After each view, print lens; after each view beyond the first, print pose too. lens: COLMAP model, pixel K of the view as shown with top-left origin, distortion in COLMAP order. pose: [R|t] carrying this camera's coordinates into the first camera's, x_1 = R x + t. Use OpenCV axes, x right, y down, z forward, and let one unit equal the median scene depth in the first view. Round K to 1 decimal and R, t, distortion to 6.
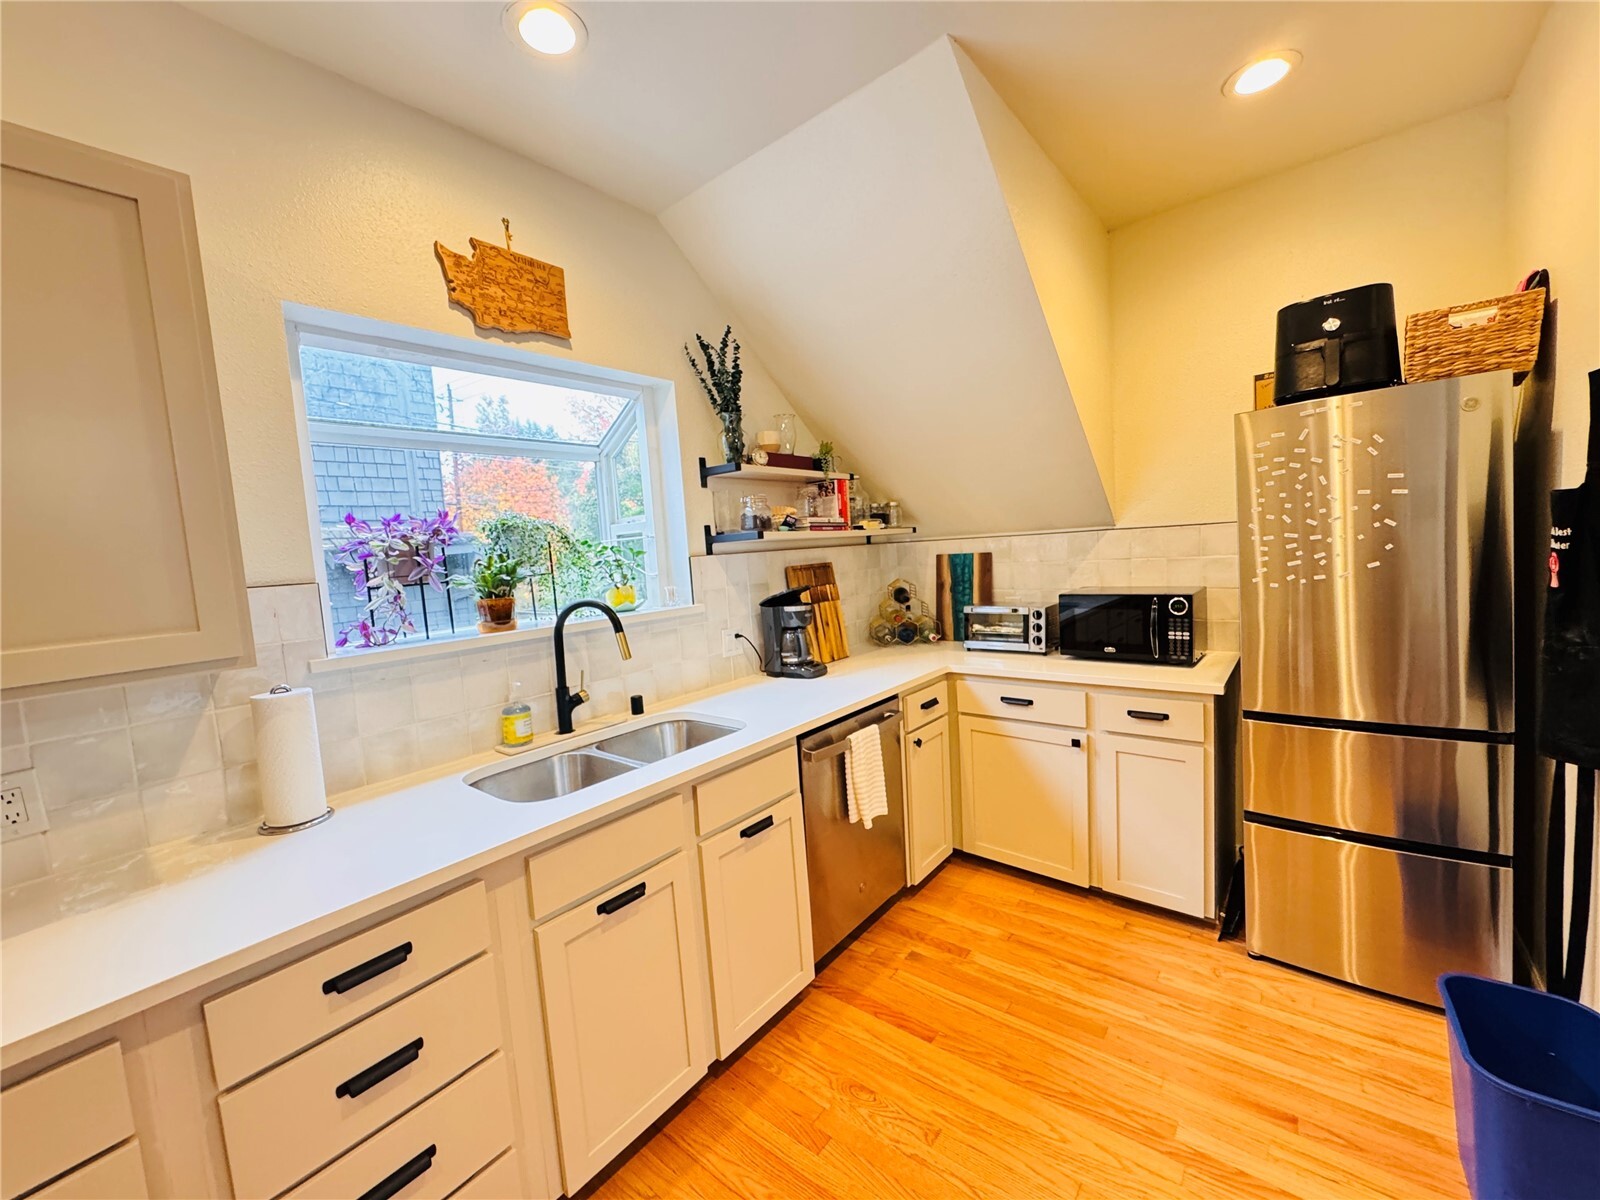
lens RADIAL K [[640.9, 0, 792.7], [0, 640.9, 596.6], [0, 0, 1]] dist [0.000893, -0.000408]
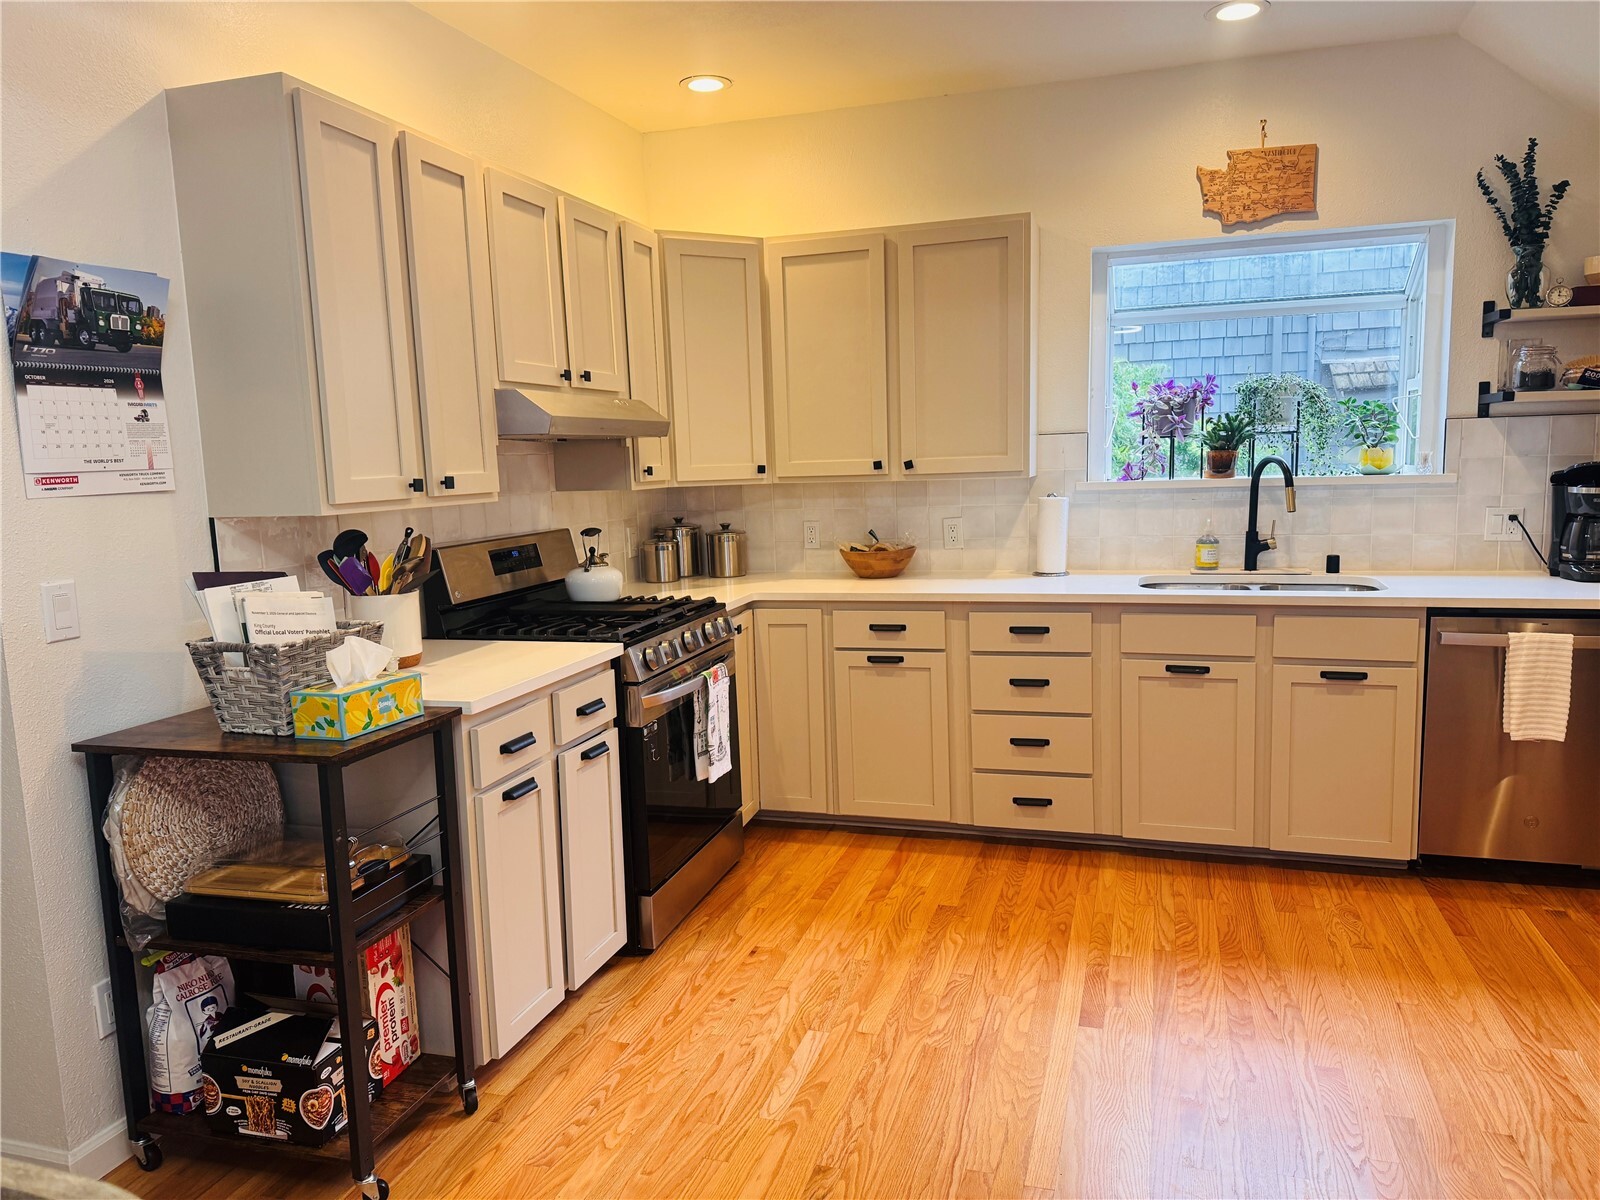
lens RADIAL K [[1111.5, 0, 801.4], [0, 1111.5, 598.7], [0, 0, 1]] dist [0.022356, -0.017837]
pose [[0.363658, 0.177334, -0.914497, 1.224810], [-0.064584, 0.984150, 0.165158, -0.019191], [0.929291, -0.000999, 0.369347, -0.509042]]
